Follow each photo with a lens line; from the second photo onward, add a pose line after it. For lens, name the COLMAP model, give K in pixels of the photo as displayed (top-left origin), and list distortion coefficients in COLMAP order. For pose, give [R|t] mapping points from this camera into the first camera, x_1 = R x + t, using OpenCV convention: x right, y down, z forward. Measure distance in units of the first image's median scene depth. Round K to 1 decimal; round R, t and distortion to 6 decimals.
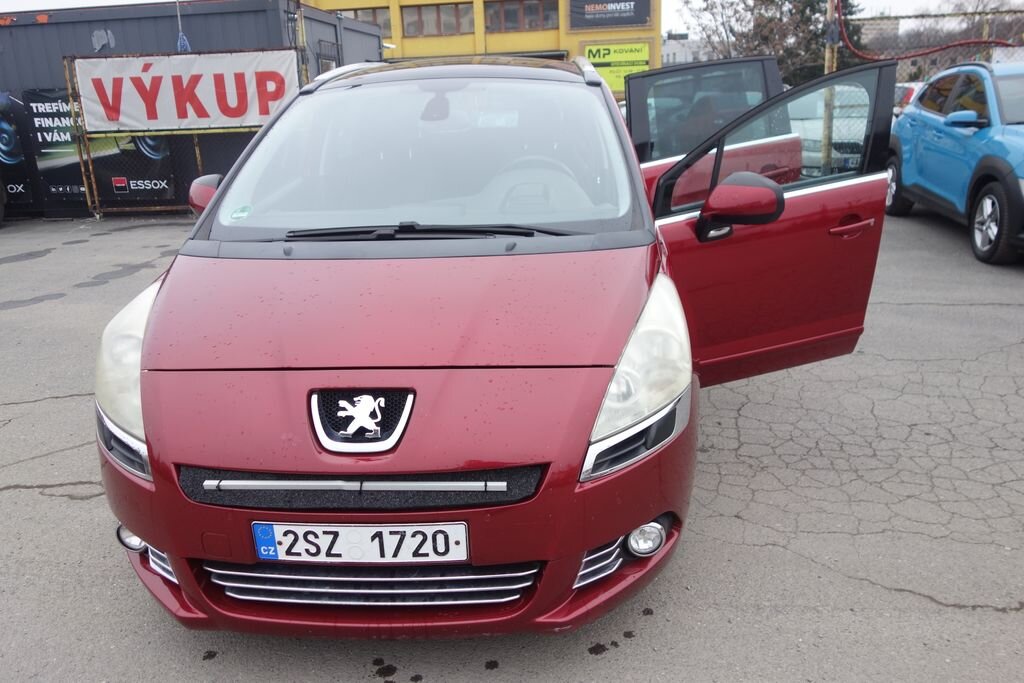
lens RADIAL K [[812.4, 0, 512.0], [0, 812.4, 341.5], [0, 0, 1]] dist [0.002607, -0.000040]
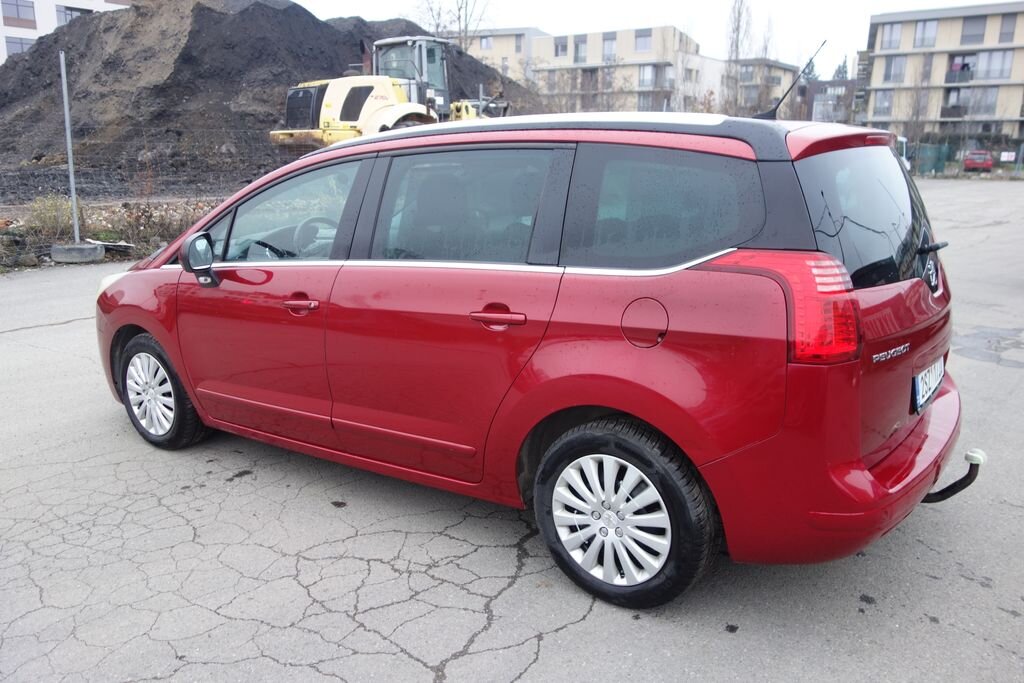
lens RADIAL K [[814.1, 0, 510.2], [0, 814.1, 340.2], [0, 0, 1]] dist [0.005847, -0.004892]
pose [[-0.539547, 0.226222, -0.810995, 1.139174], [-0.225649, 0.889138, 0.398142, -0.784574], [0.811154, 0.397816, -0.428685, 2.343504]]
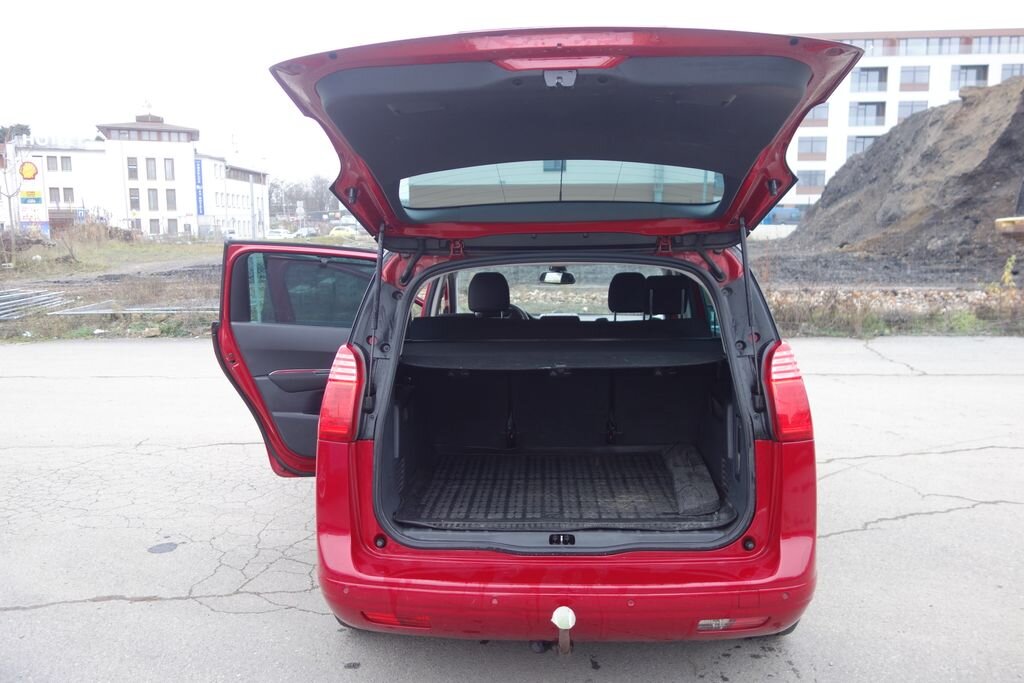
lens RADIAL K [[815.6, 0, 511.4], [0, 815.6, 338.5], [0, 0, 1]] dist [0.000670, 0.001380]
pose [[-0.999046, 0.043668, -0.000806, 0.034527], [0.039634, 0.914205, 0.403308, -1.006531], [0.018348, 0.402891, -0.915064, 3.132962]]
